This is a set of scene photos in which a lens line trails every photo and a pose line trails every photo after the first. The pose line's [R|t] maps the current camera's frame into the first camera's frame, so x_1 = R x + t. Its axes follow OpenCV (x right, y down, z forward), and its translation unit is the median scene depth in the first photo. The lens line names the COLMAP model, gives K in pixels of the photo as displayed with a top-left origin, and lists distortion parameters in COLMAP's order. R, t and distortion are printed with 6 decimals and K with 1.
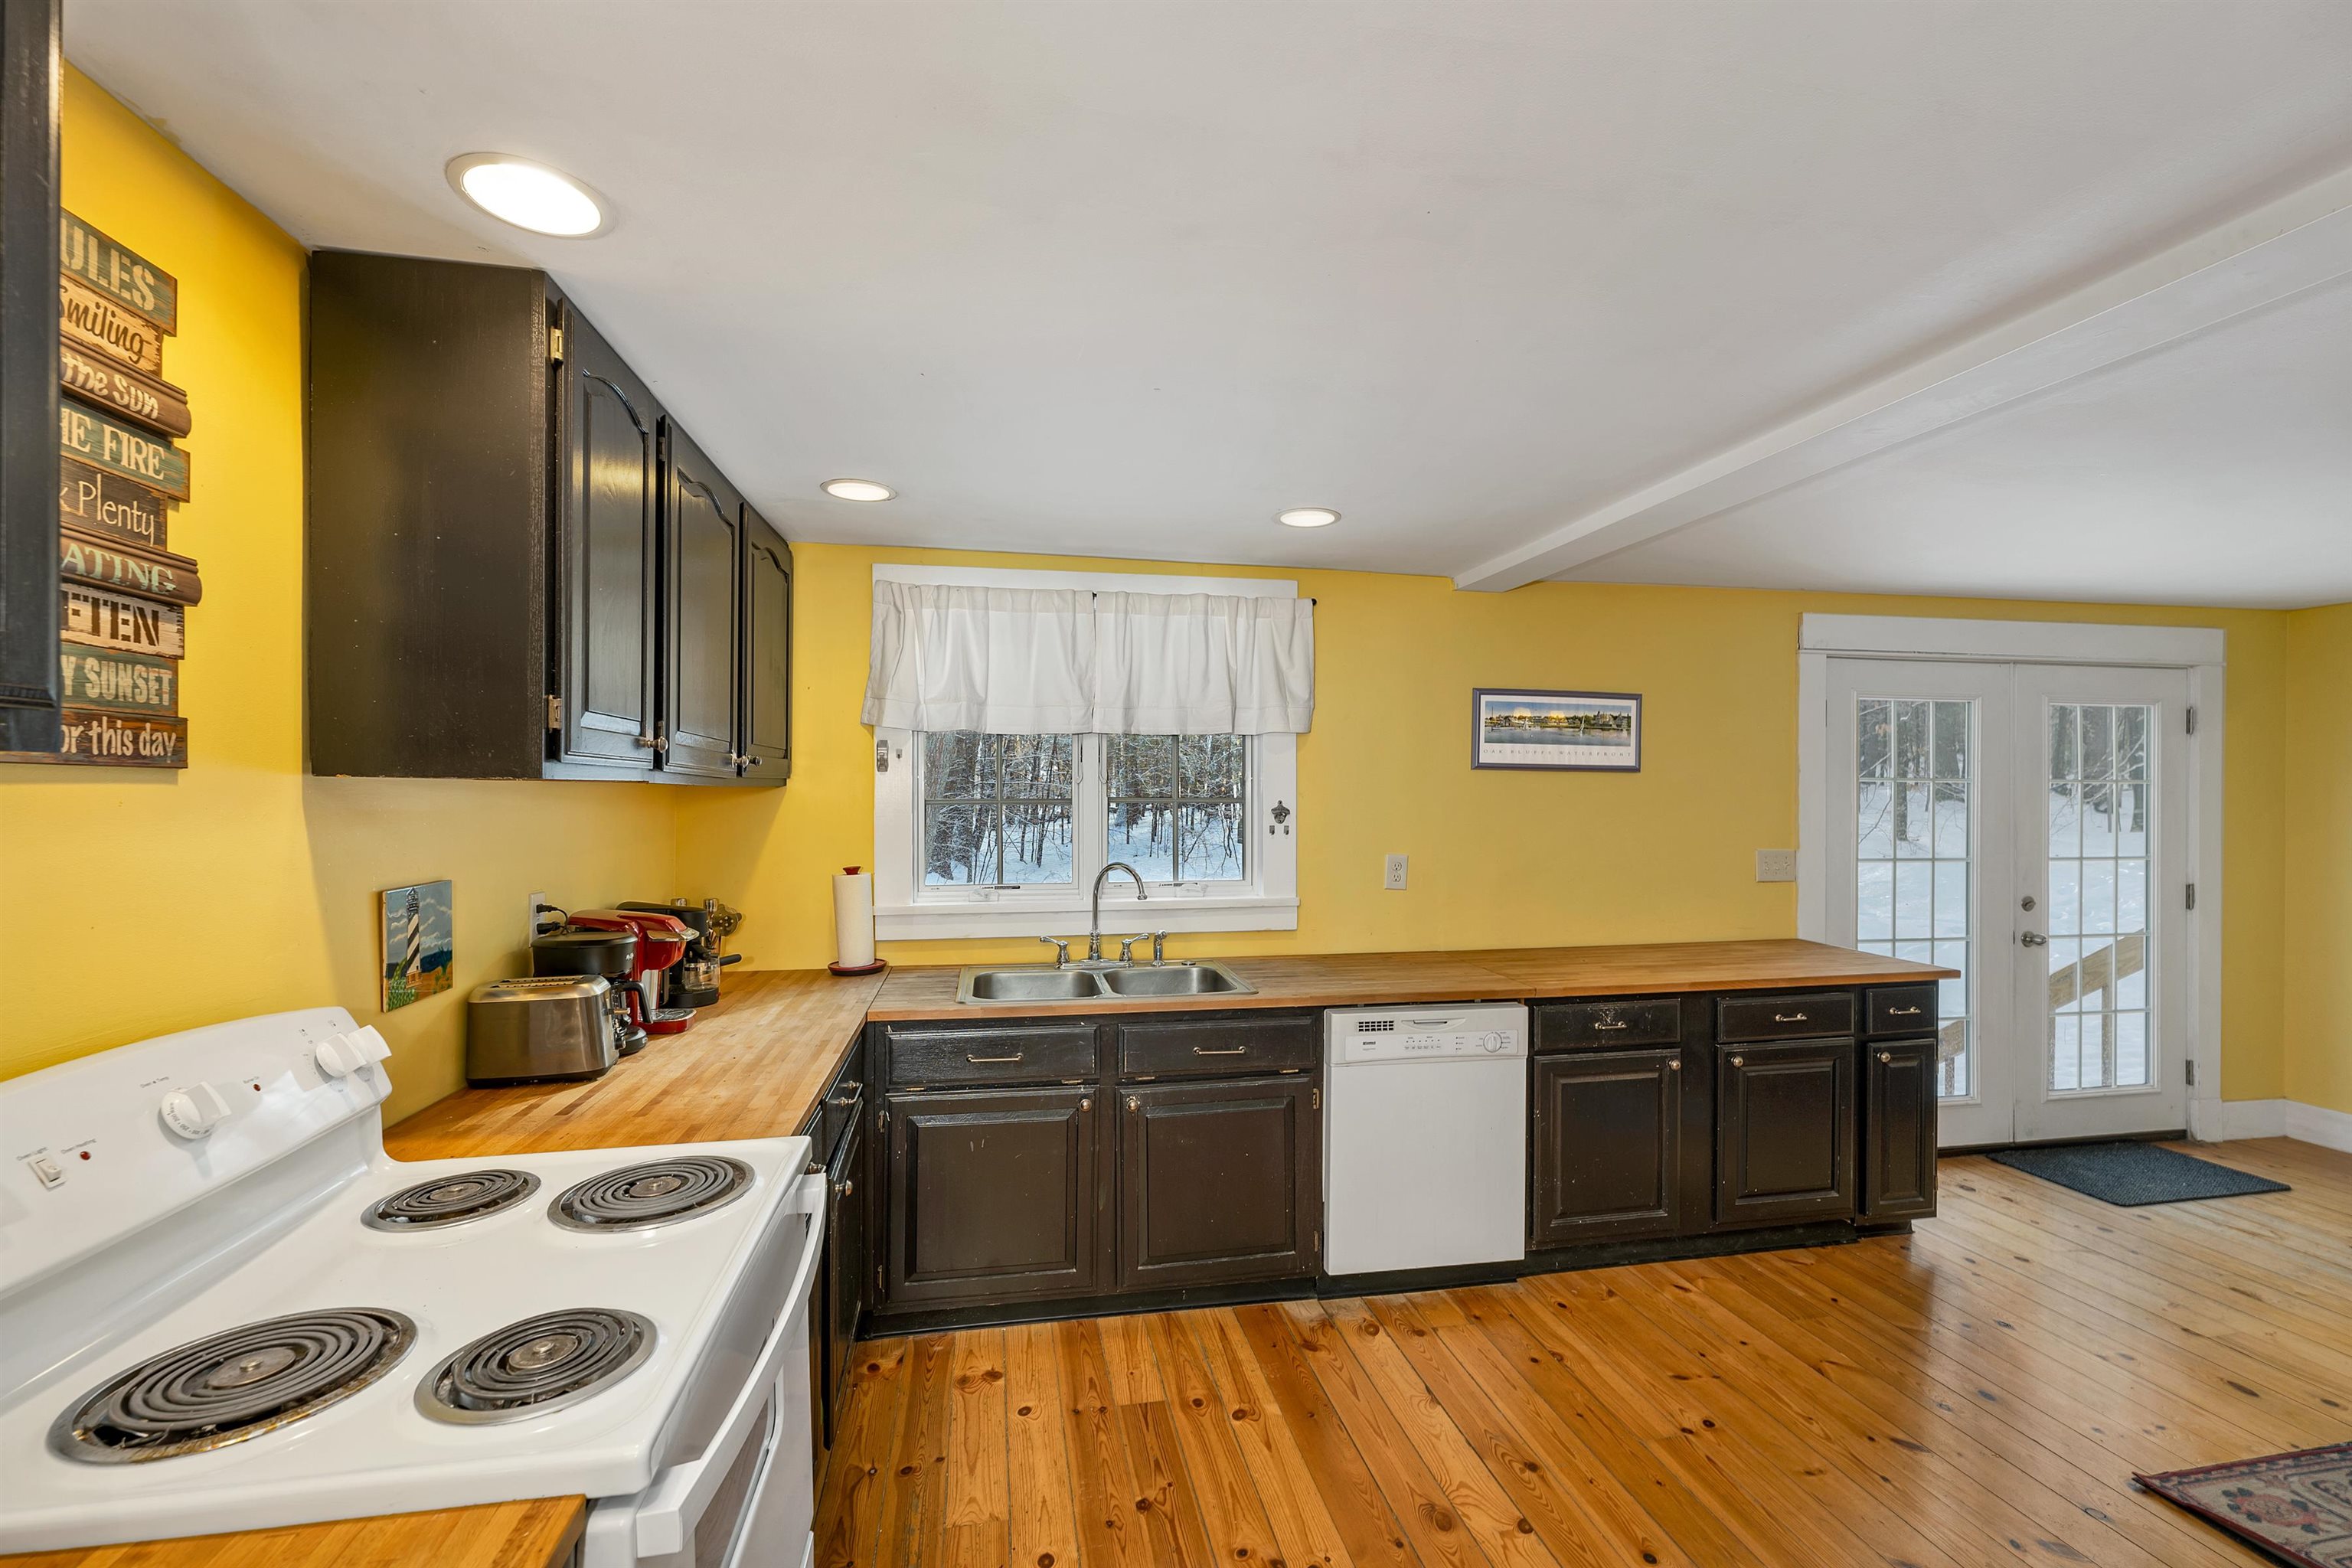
lens RADIAL K [[983.5, 0, 1163.3], [0, 983.5, 800.0], [0, 0, 1]] dist [-0.000152, 0.000923]
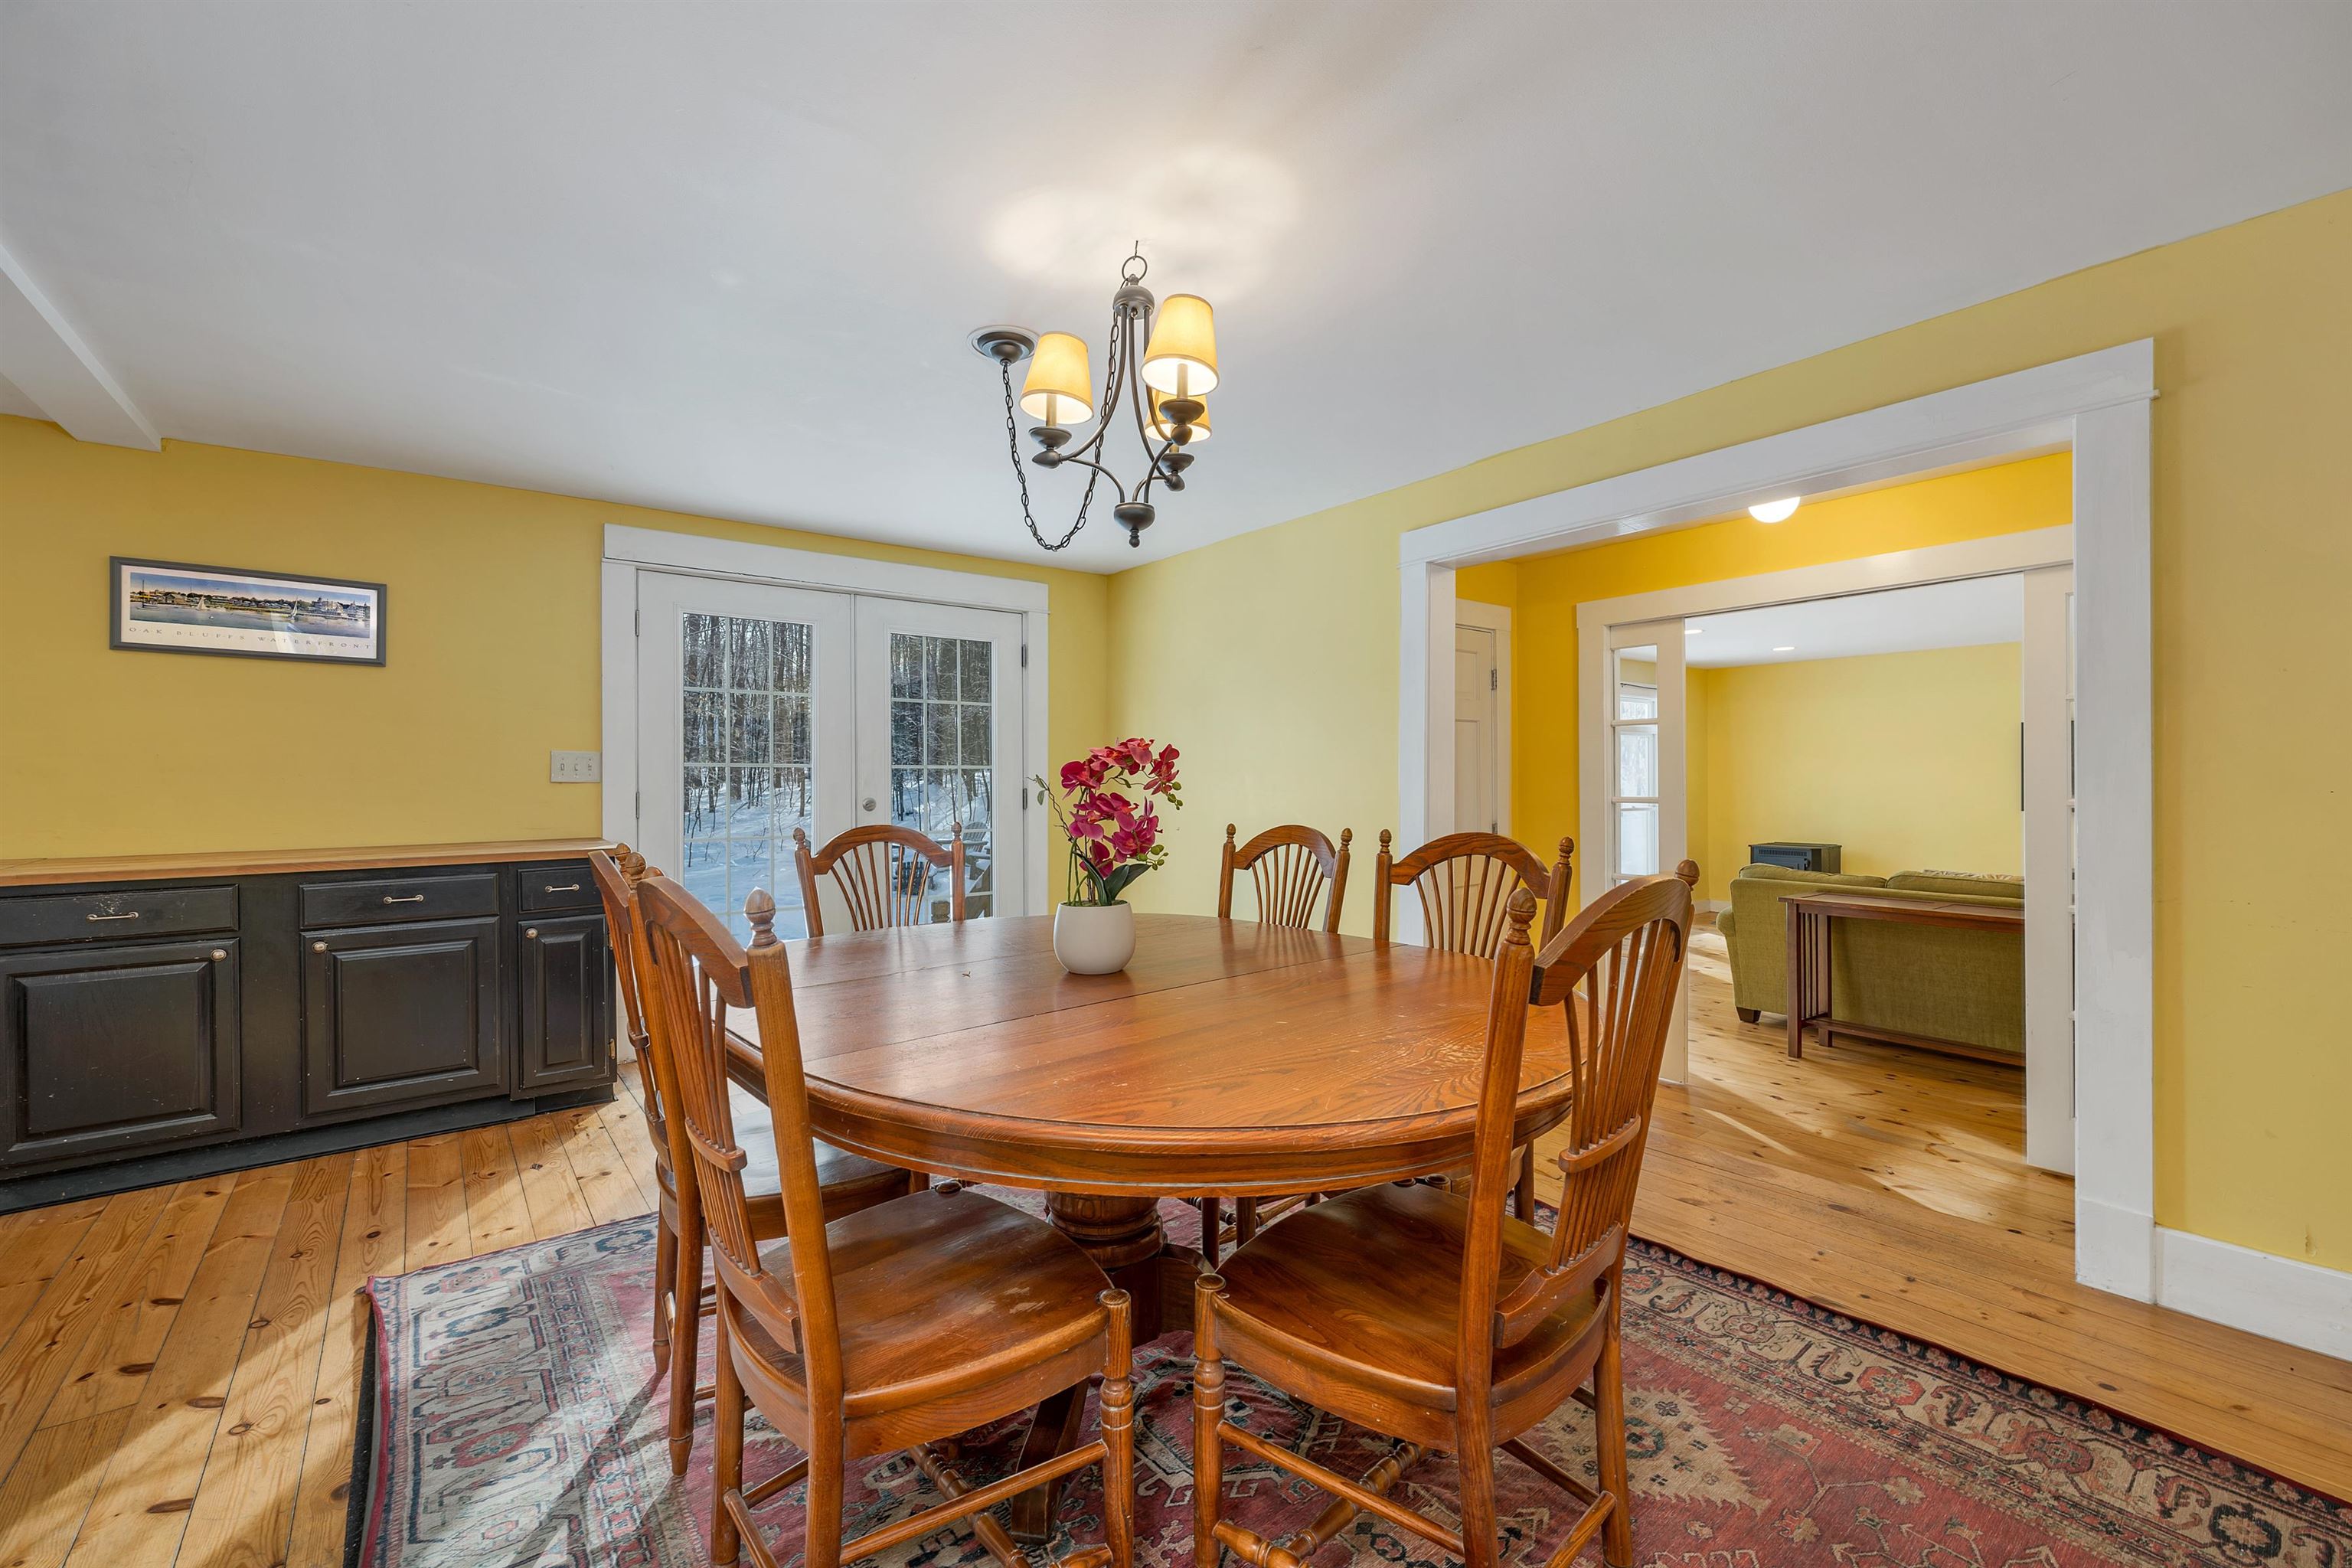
lens RADIAL K [[983.5, 0, 1178.7], [0, 983.5, 774.2], [0, 0, 1]] dist [-0.000152, 0.000923]
pose [[0.883133, -0.002068, 0.469118, 0.948632], [0.009853, 0.999851, -0.014141, 0.129059], [-0.469019, 0.017110, 0.883022, -0.269633]]
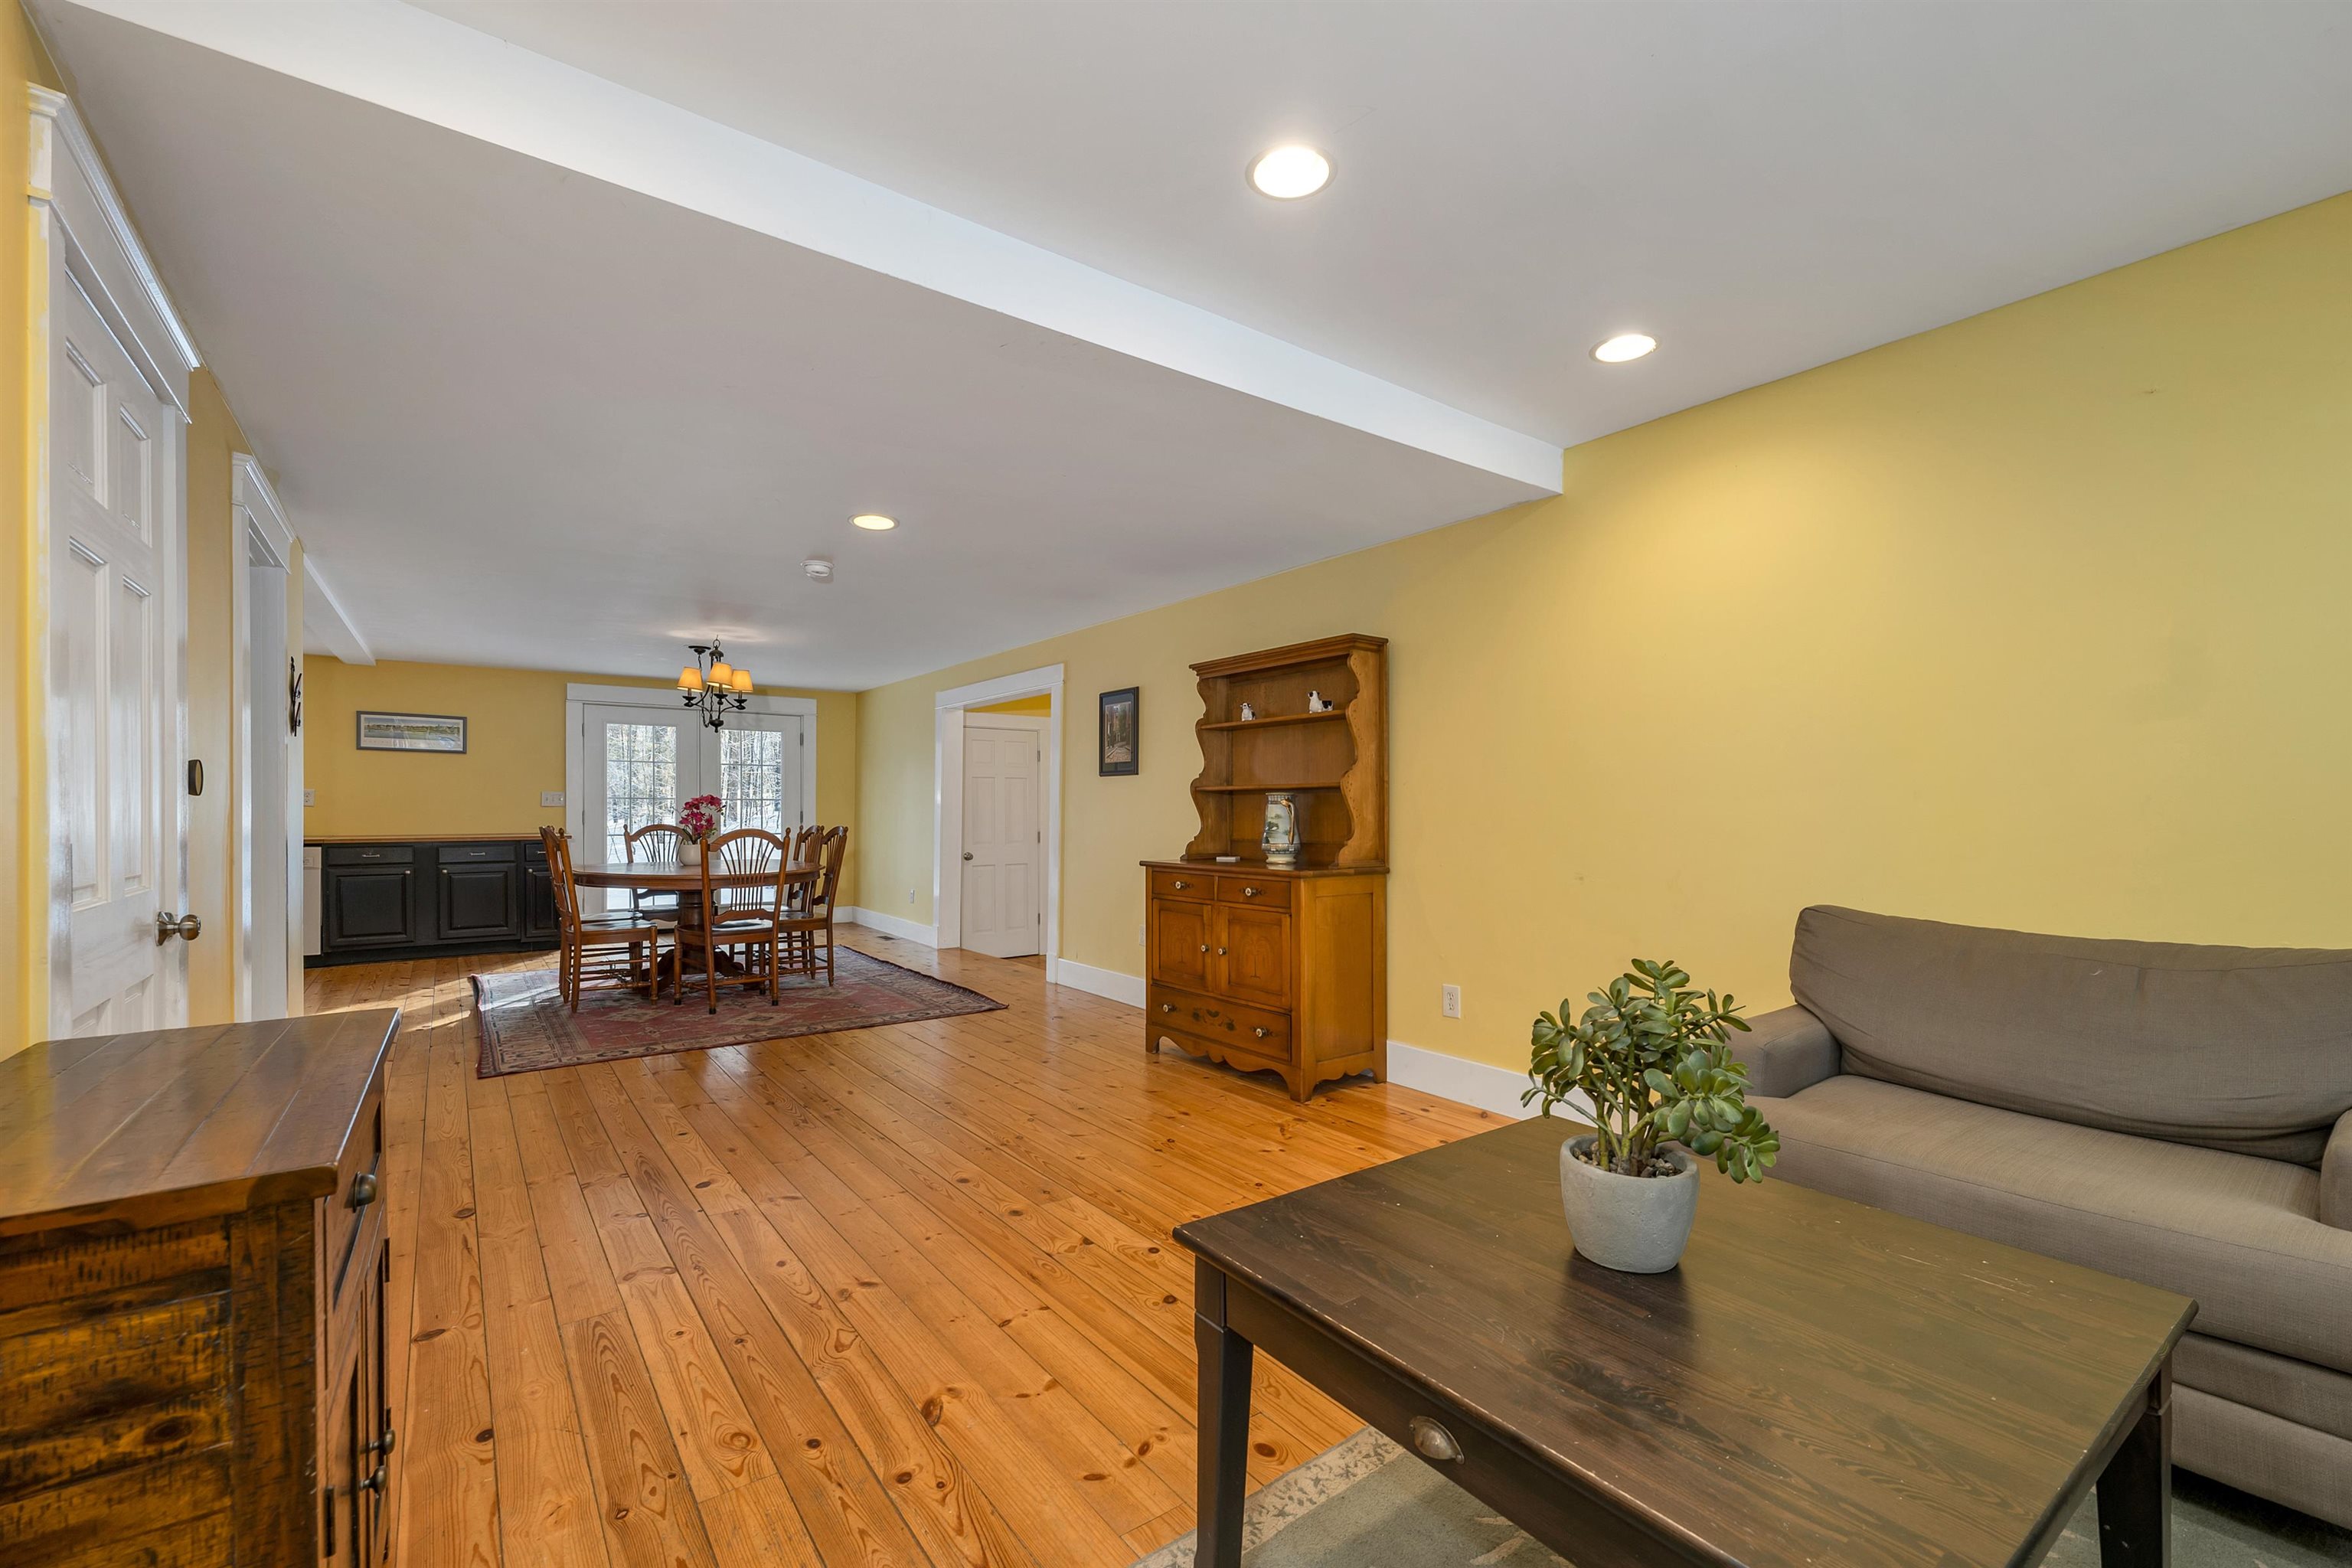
lens RADIAL K [[983.5, 0, 1175.1], [0, 983.5, 808.7], [0, 0, 1]] dist [-0.000152, 0.000923]
pose [[0.892495, 0.000988, 0.451055, 1.182807], [0.001768, 0.999982, -0.005688, 0.139328], [-0.451053, 0.005874, 0.892478, -2.109626]]
